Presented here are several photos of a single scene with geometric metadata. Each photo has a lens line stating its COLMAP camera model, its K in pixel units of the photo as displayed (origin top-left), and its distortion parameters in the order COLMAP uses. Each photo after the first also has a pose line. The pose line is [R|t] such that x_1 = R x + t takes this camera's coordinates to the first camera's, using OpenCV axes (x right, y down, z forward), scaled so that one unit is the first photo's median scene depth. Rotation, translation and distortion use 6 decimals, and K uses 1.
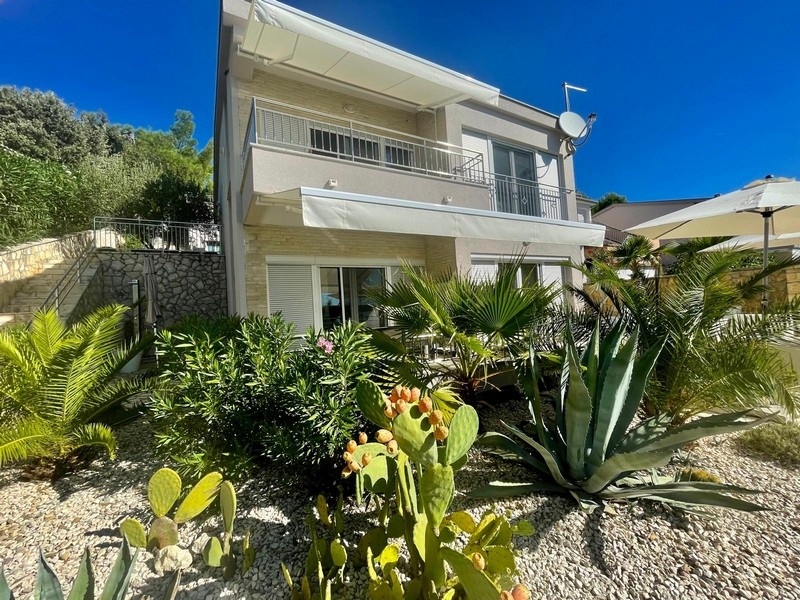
lens RADIAL K [[322.4, 0, 397.5], [0, 322.4, 298.5], [0, 0, 1]] dist [-0.001330, -0.000206]
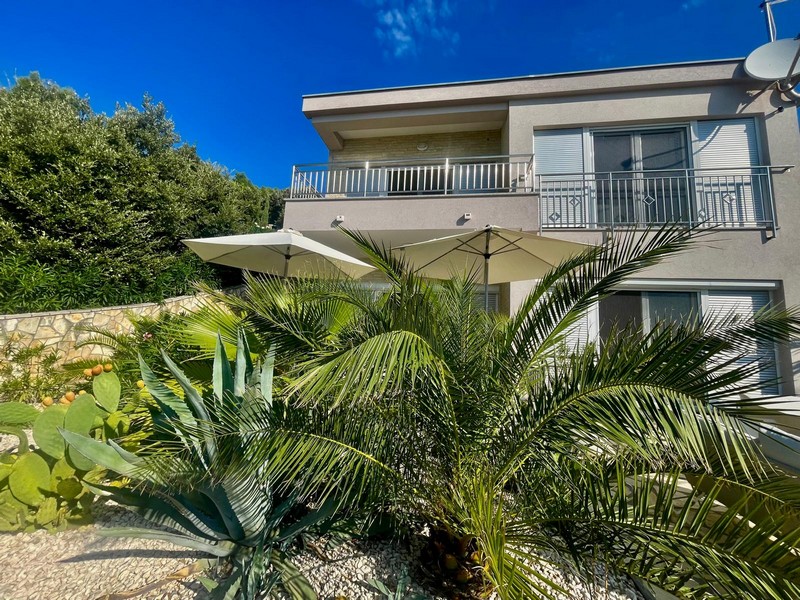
lens RADIAL K [[322.4, 0, 397.5], [0, 322.4, 298.5], [0, 0, 1]] dist [-0.001330, -0.000206]
pose [[0.769451, 0.006527, -0.638673, 0.394452], [-0.079013, 0.993240, -0.085042, 0.001618], [0.633800, 0.115899, 0.764765, 0.160254]]
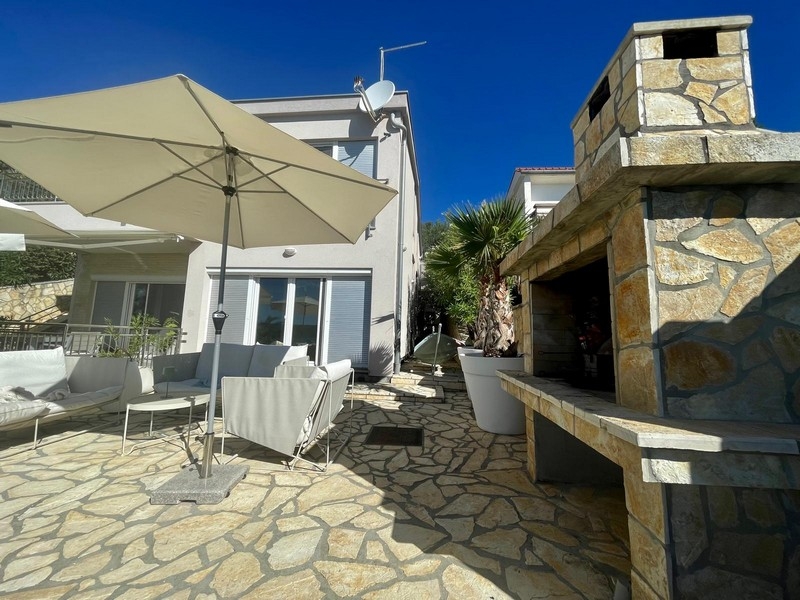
lens RADIAL K [[322.4, 0, 397.5], [0, 322.4, 298.5], [0, 0, 1]] dist [-0.001330, -0.000206]
pose [[0.797944, 0.009936, -0.602649, 1.054158], [-0.069541, 0.994704, -0.075677, -0.011221], [0.598706, 0.102295, 0.794410, 0.478322]]
